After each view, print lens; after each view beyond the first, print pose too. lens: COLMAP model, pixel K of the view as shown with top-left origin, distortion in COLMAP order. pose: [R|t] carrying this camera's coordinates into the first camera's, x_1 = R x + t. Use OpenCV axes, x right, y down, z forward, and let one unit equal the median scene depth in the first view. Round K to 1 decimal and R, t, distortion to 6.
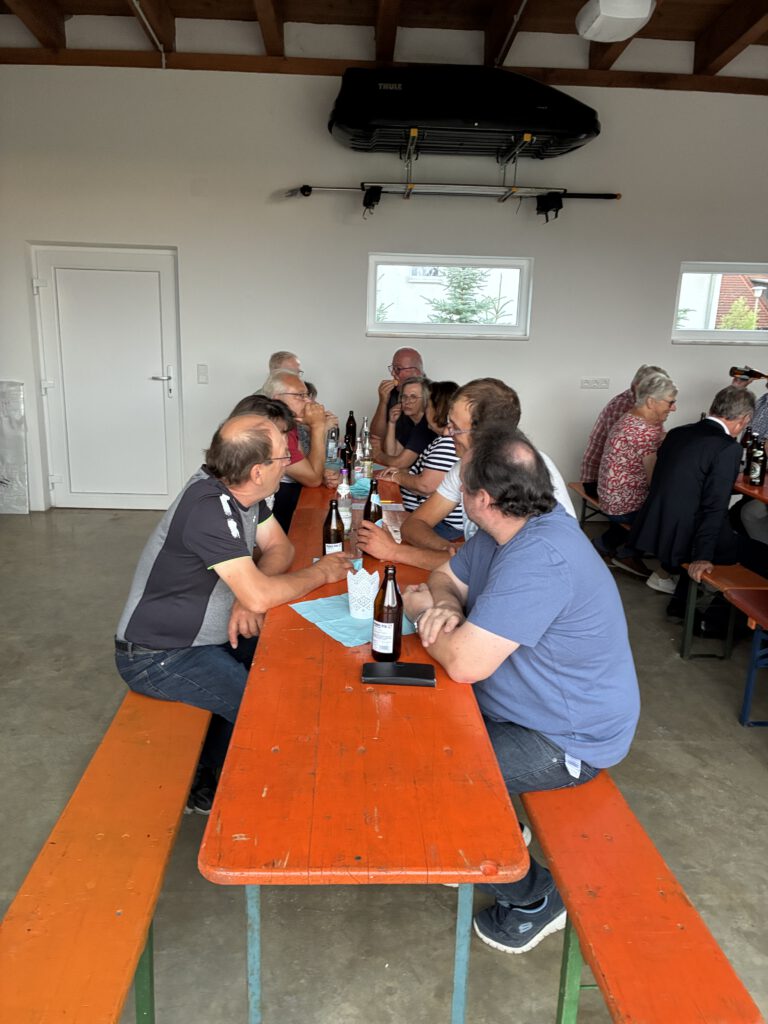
lens RADIAL K [[769.9, 0, 378.6], [0, 769.9, 511.2], [0, 0, 1]] dist [0.046688, -0.052159]
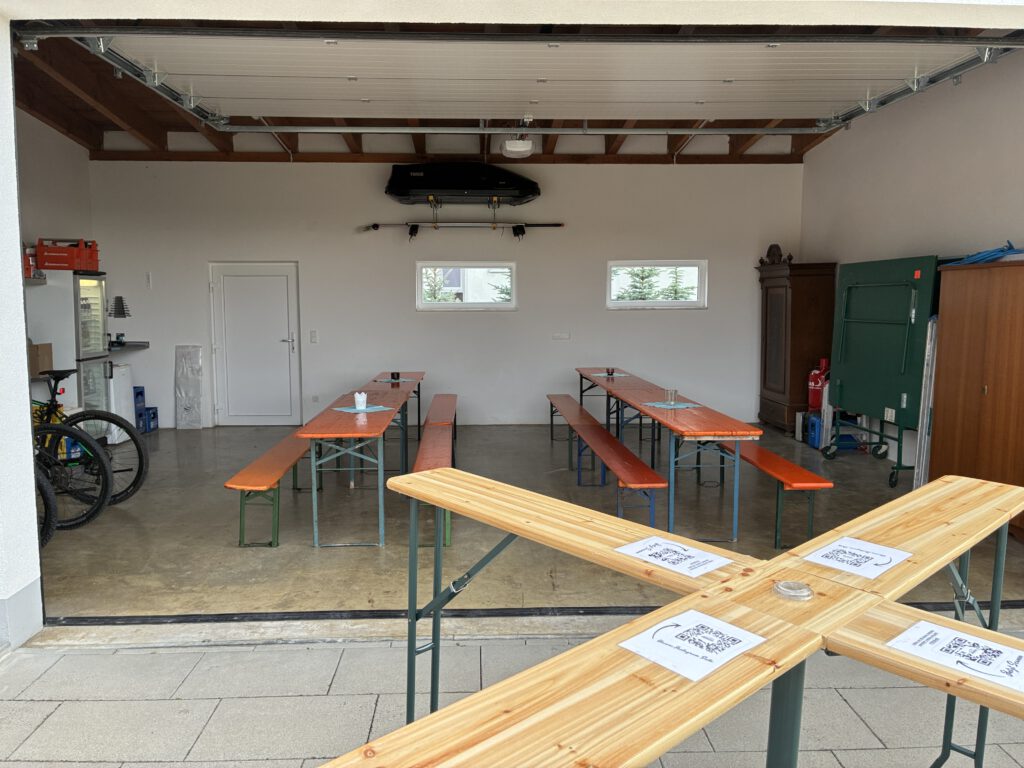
lens RADIAL K [[781.8, 0, 506.5], [0, 781.8, 378.8], [0, 0, 1]] dist [0.052429, -0.076678]
pose [[0.999489, -0.031956, -0.000690, 0.182633], [0.031502, 0.988481, -0.148027, 0.174406], [0.005413, 0.147930, 0.988983, -0.637446]]
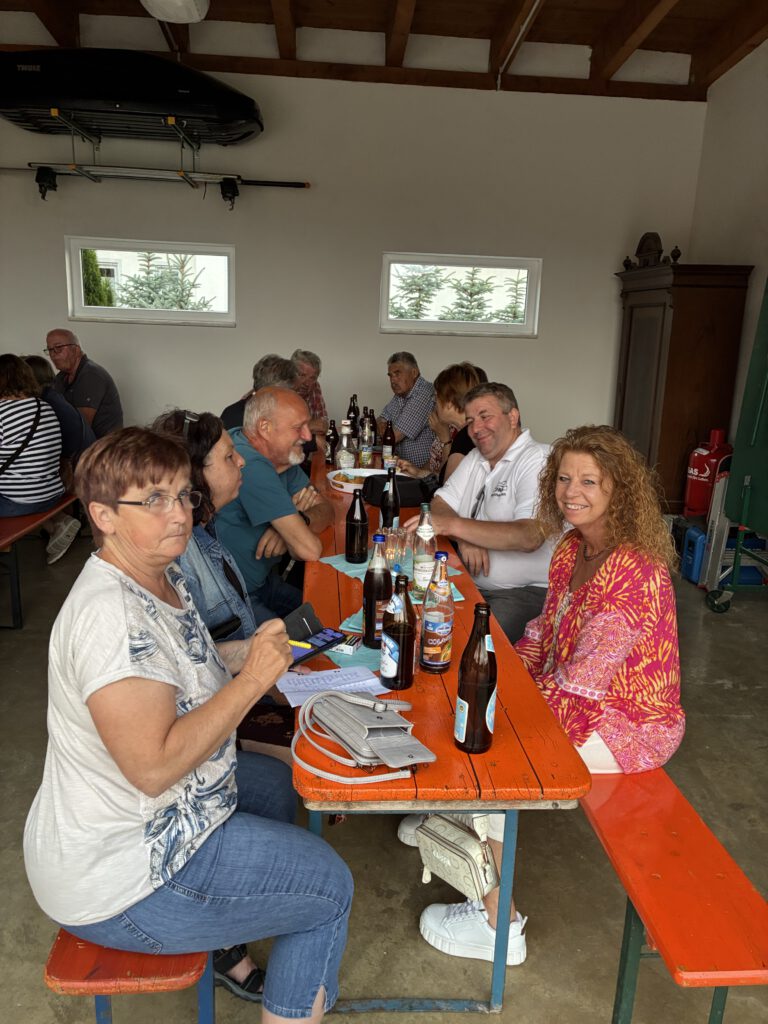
lens RADIAL K [[781.8, 0, 384.0], [0, 781.8, 512.0], [0, 0, 1]] dist [0.052429, -0.076678]
pose [[0.999416, -0.000148, 0.034176, 0.381727], [0.000478, 0.999953, -0.009646, 0.031472], [-0.034173, 0.009656, 0.999369, -0.023955]]
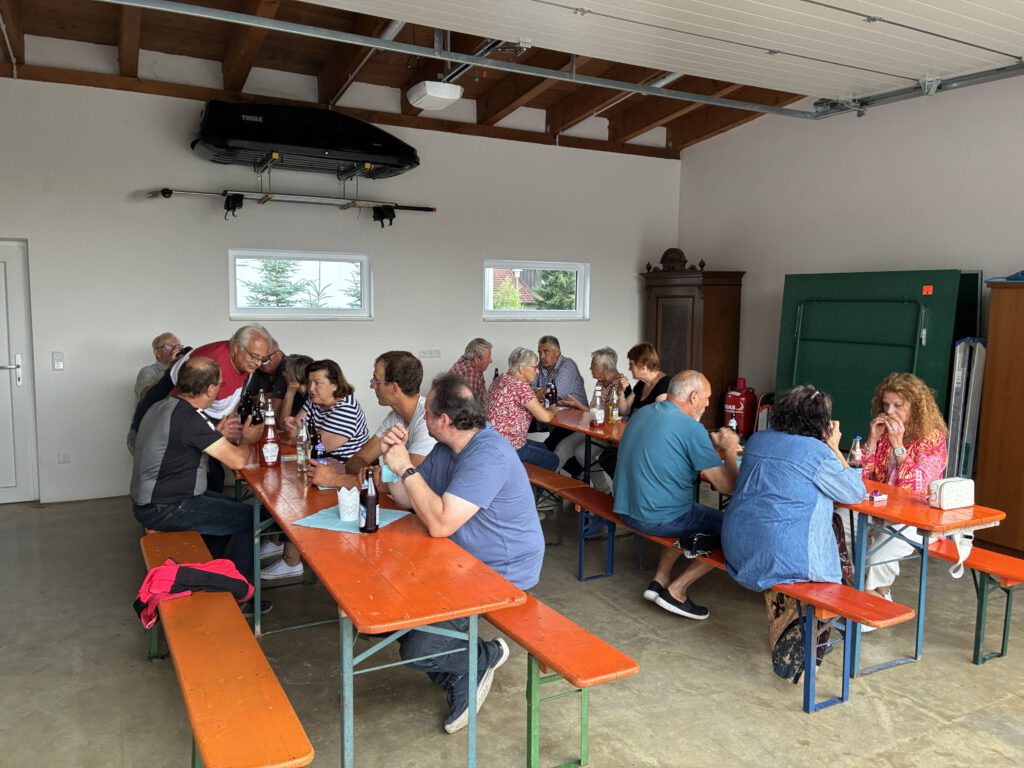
lens RADIAL K [[769.9, 0, 516.3], [0, 769.9, 386.2], [0, 0, 1]] dist [0.046688, -0.052159]
pose [[0.902091, -0.063754, 0.426811, -0.136452], [0.117078, 0.988090, -0.099857, 0.029774], [-0.415361, 0.140050, 0.898811, -0.171995]]
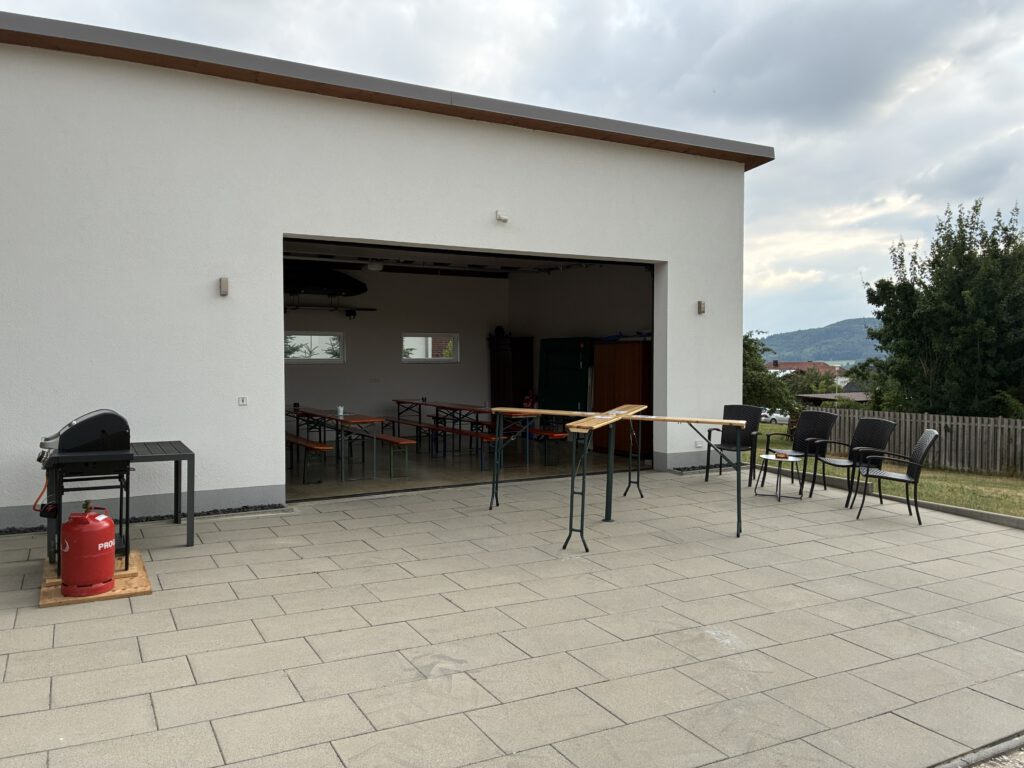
lens RADIAL K [[769.9, 0, 516.3], [0, 769.9, 386.2], [0, 0, 1]] dist [0.046688, -0.052159]
pose [[0.883126, -0.049679, 0.466498, -0.514614], [0.142163, 0.975961, -0.165195, 0.357290], [-0.447077, 0.212207, 0.868960, -1.466906]]
